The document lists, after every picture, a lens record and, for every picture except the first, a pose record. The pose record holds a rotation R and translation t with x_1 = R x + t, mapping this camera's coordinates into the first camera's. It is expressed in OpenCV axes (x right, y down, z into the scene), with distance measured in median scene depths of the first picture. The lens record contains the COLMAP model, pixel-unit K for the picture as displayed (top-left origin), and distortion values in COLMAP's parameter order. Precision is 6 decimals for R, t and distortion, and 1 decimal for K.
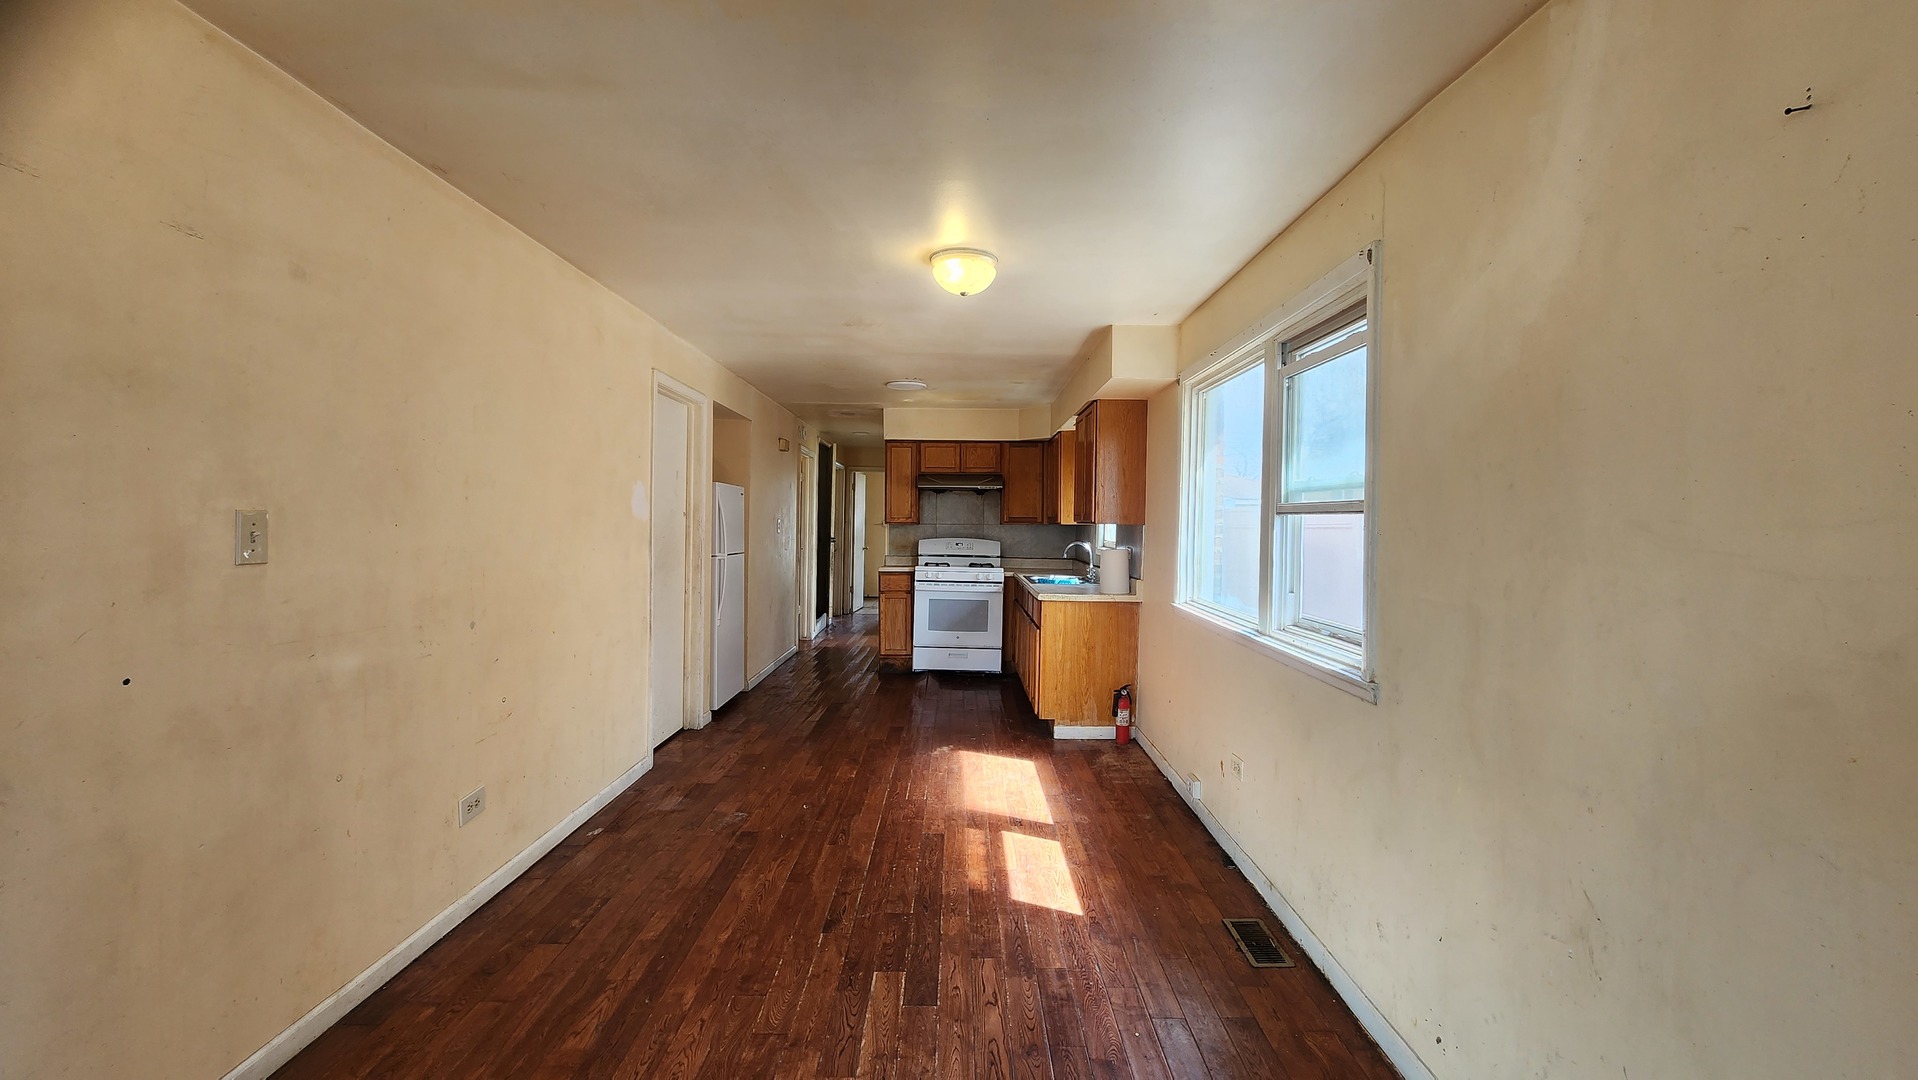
lens RADIAL K [[797.2, 0, 958.0], [0, 797.2, 529.7], [0, 0, 1]] dist [-0.000003, 0.002425]
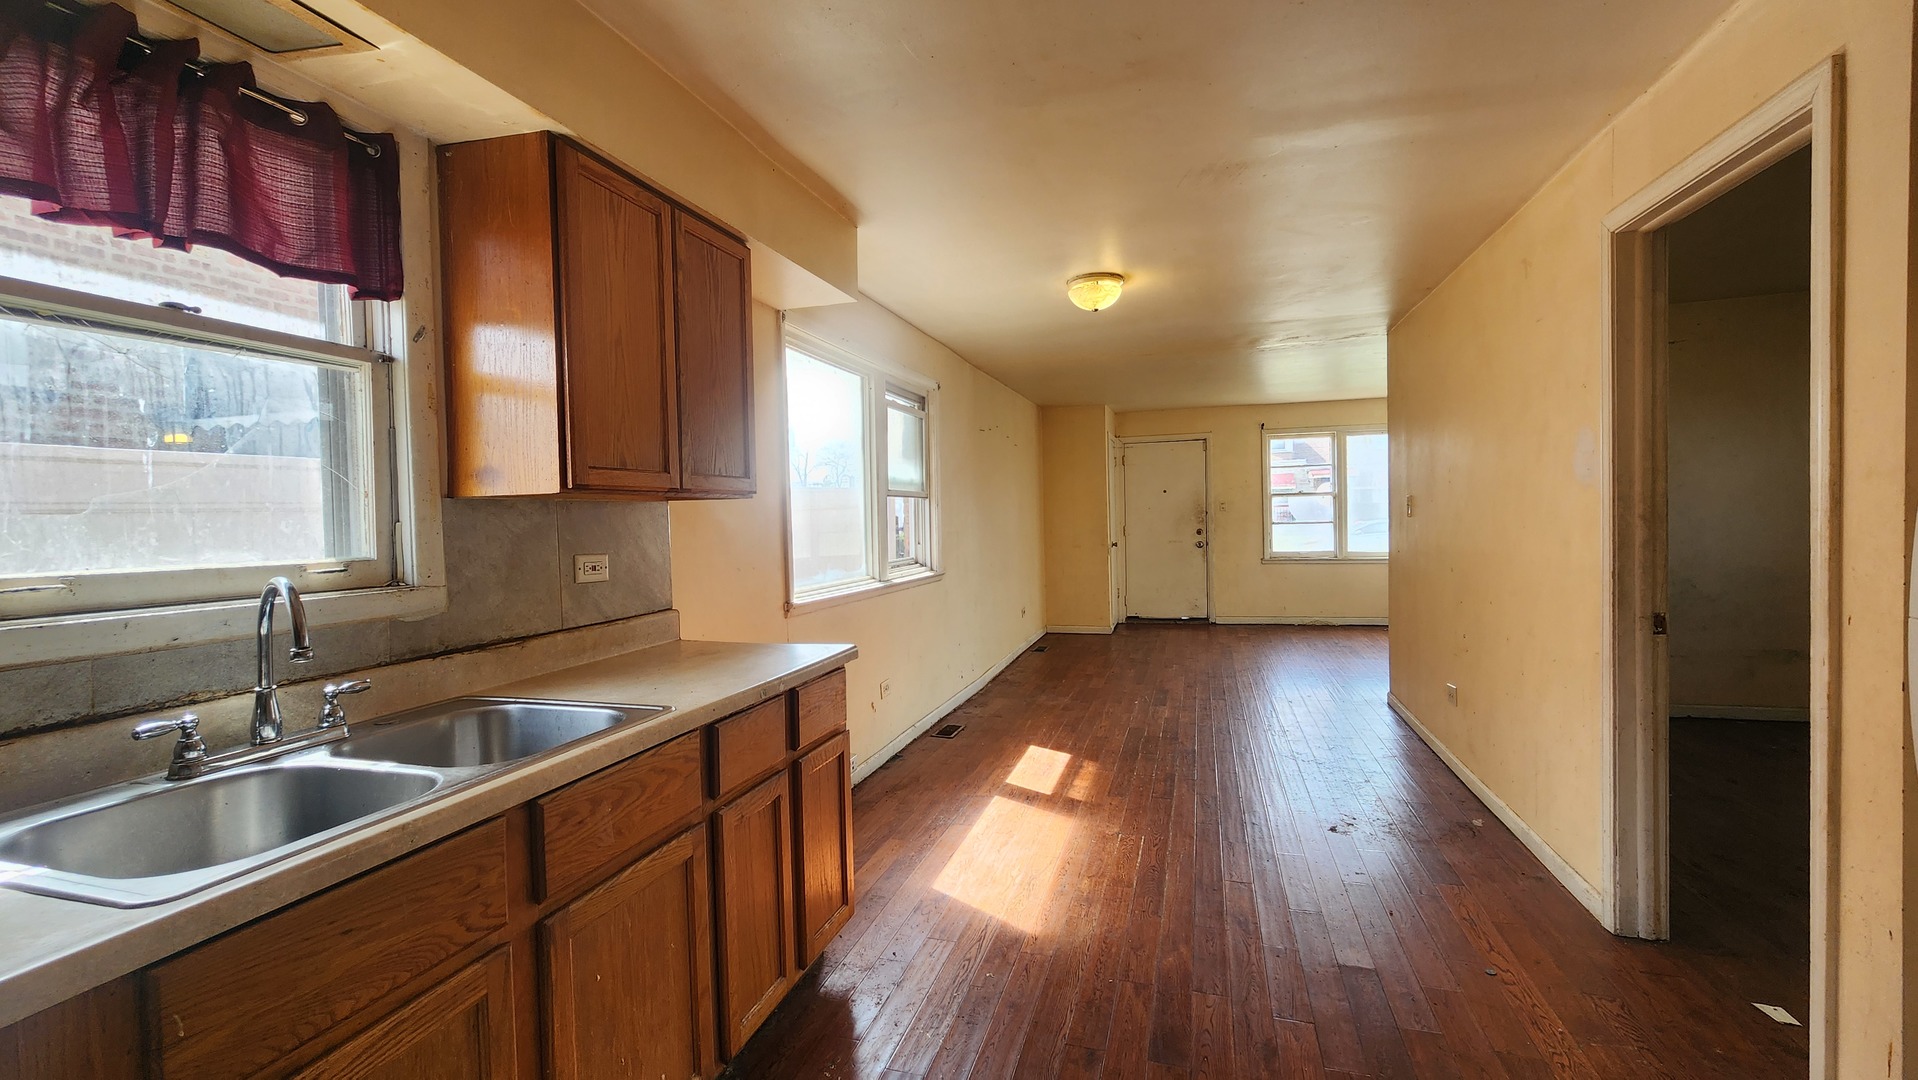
lens RADIAL K [[781.1, 0, 960.1], [0, 781.1, 535.1], [0, 0, 1]] dist [0.000921, 0.000406]
pose [[-0.956223, -0.004873, 0.292597, -0.063374], [0.006906, 0.999207, 0.039212, -0.002063], [-0.292556, 0.039516, -0.955431, 0.968673]]
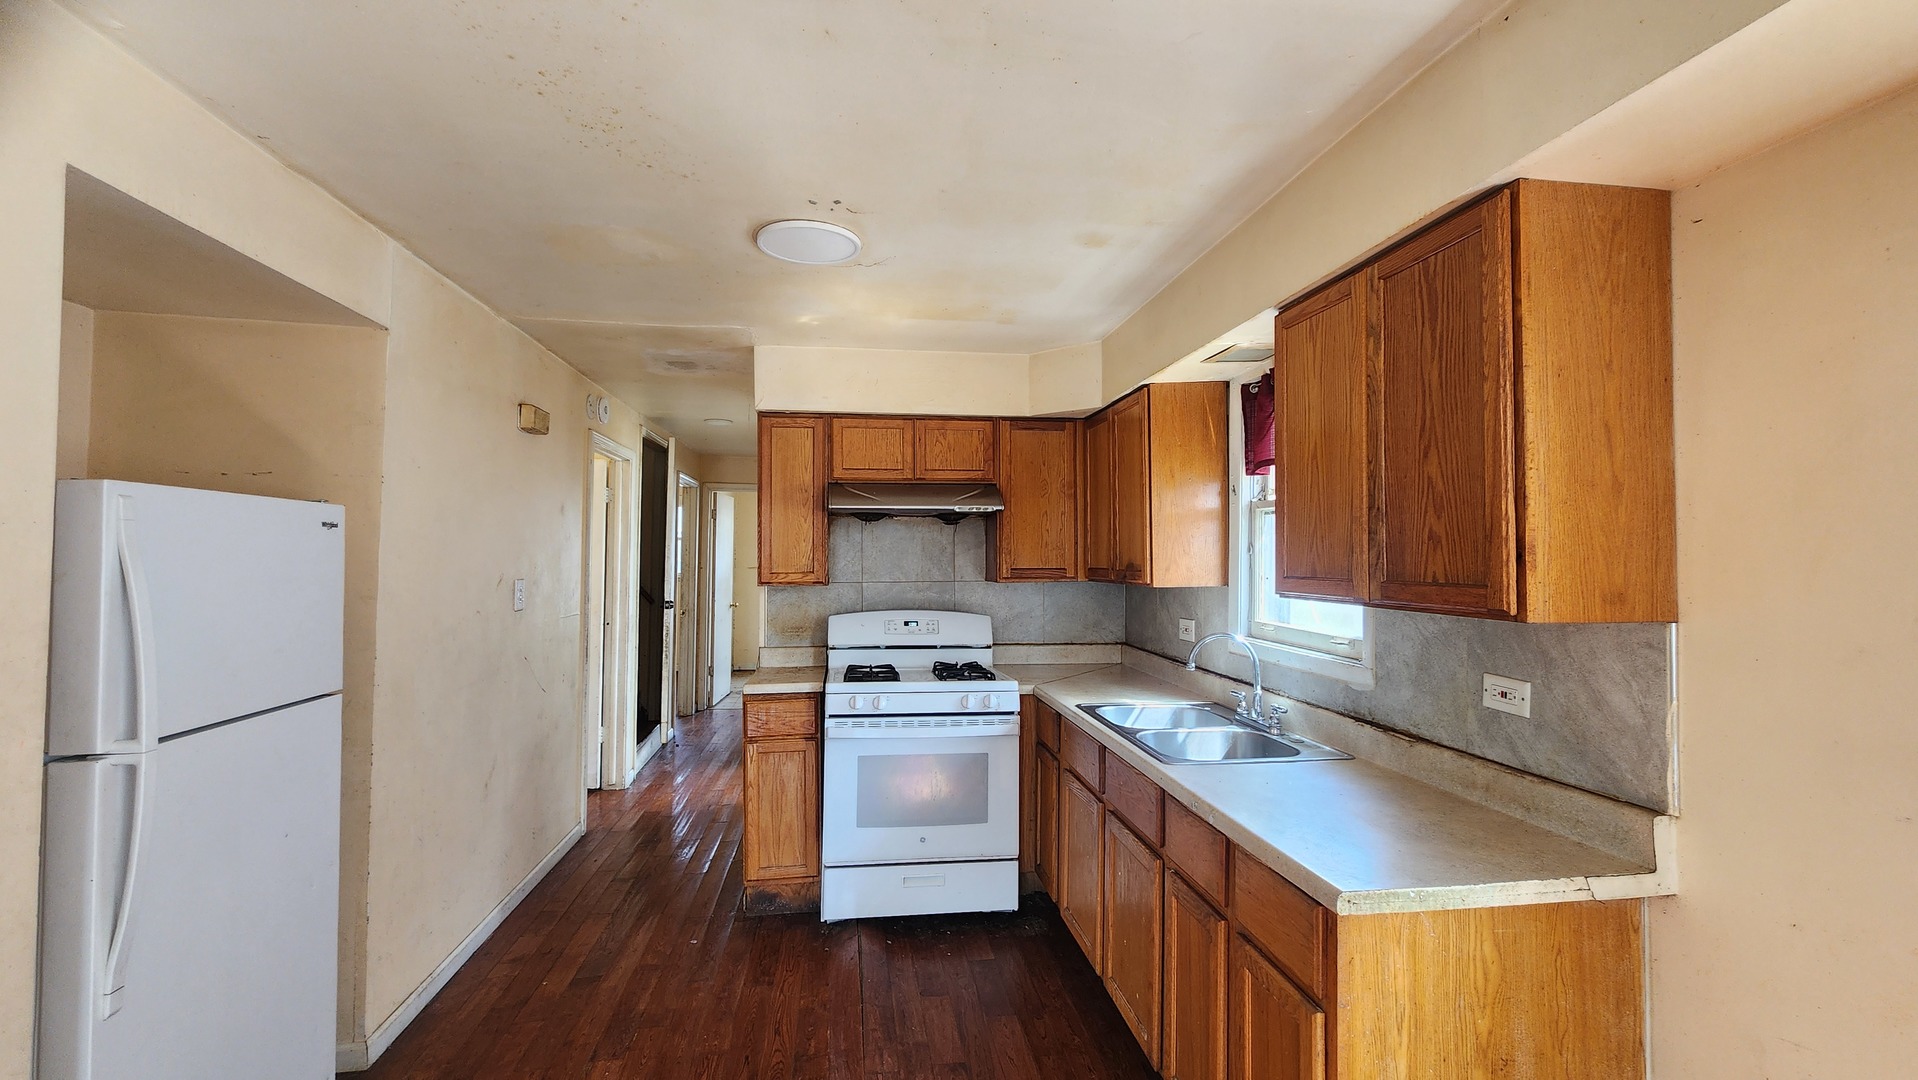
lens RADIAL K [[797.2, 0, 958.0], [0, 797.2, 529.7], [0, 0, 1]] dist [-0.000003, 0.002425]
pose [[0.989558, -0.006015, 0.144011, -0.041748], [0.011526, 0.999232, -0.037462, -0.021507], [-0.143675, 0.038731, 0.988867, 0.511616]]
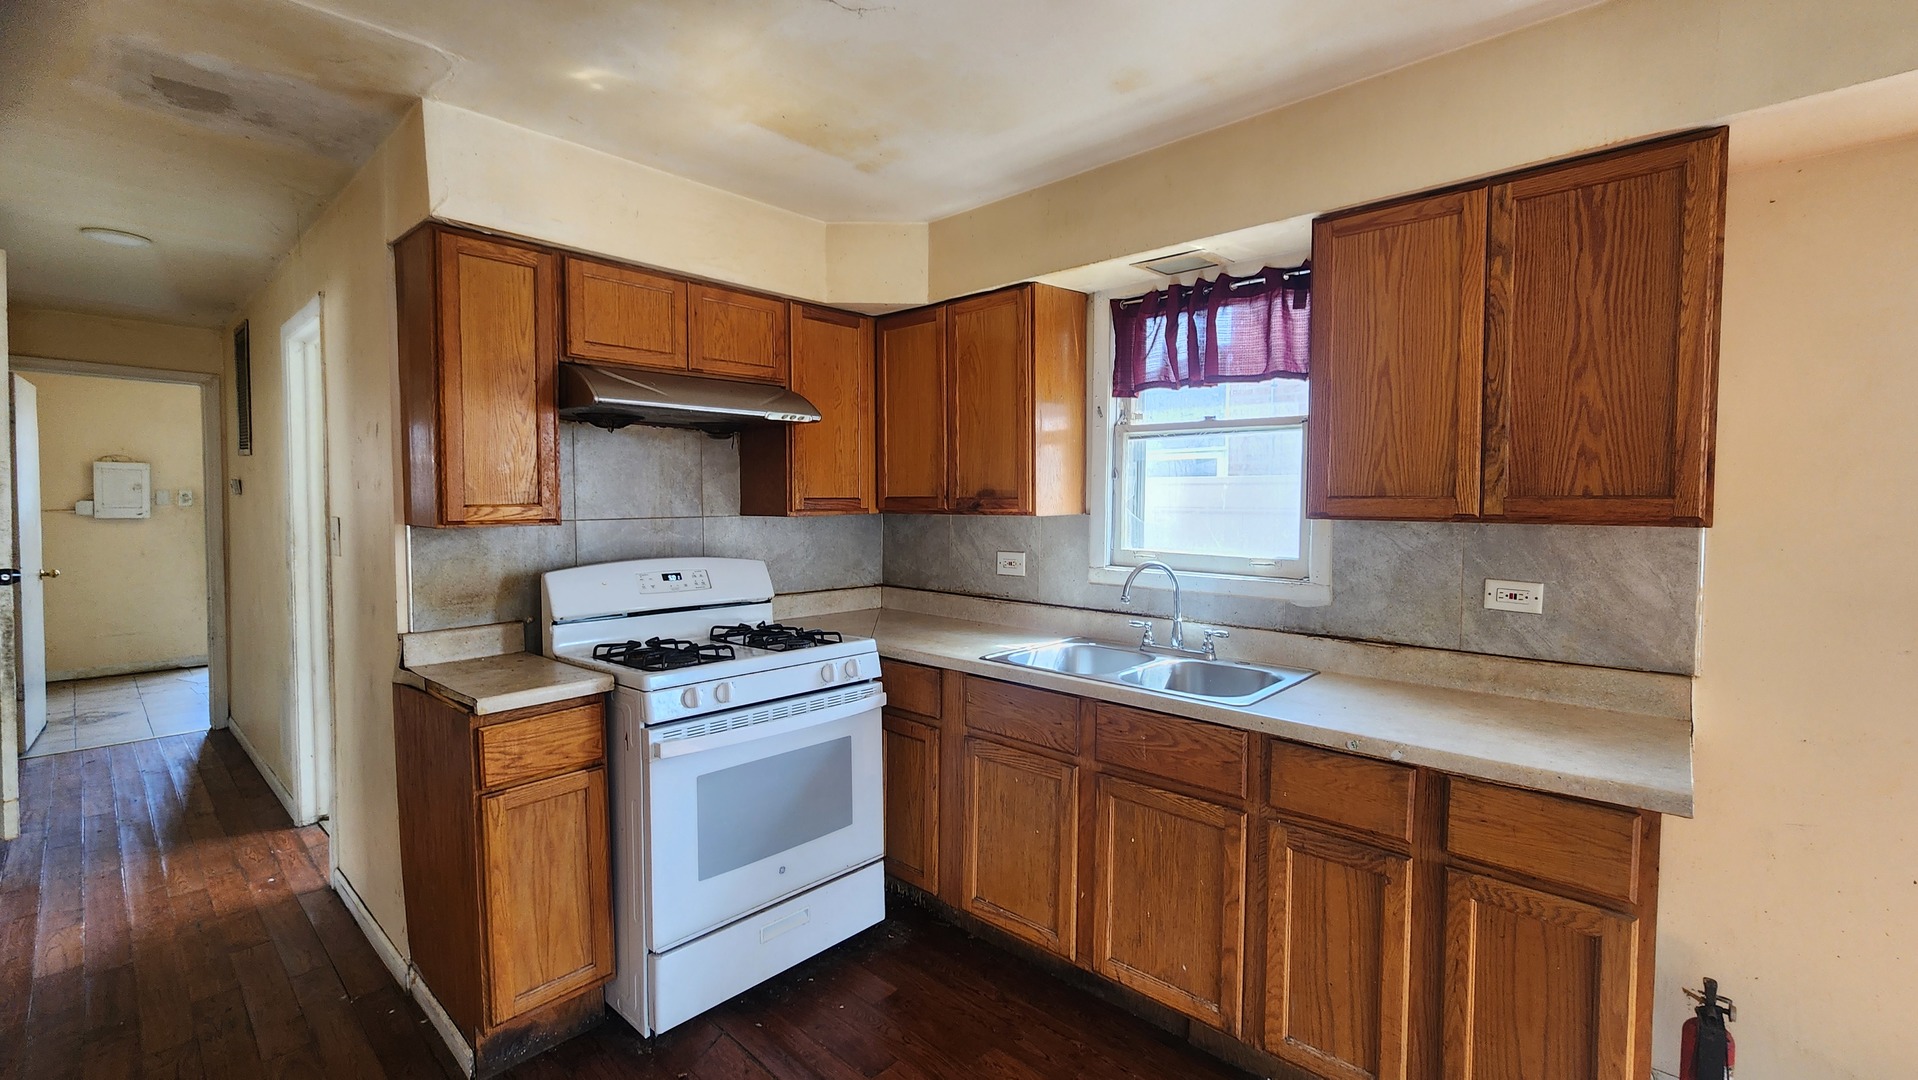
lens RADIAL K [[805.0, 0, 963.0], [0, 805.0, 525.2], [0, 0, 1]] dist [0.000844, 0.000276]
pose [[0.671816, -0.037304, 0.739778, -0.177193], [0.012603, 0.999162, 0.038939, -0.016706], [-0.740611, -0.016837, 0.671723, 0.681762]]
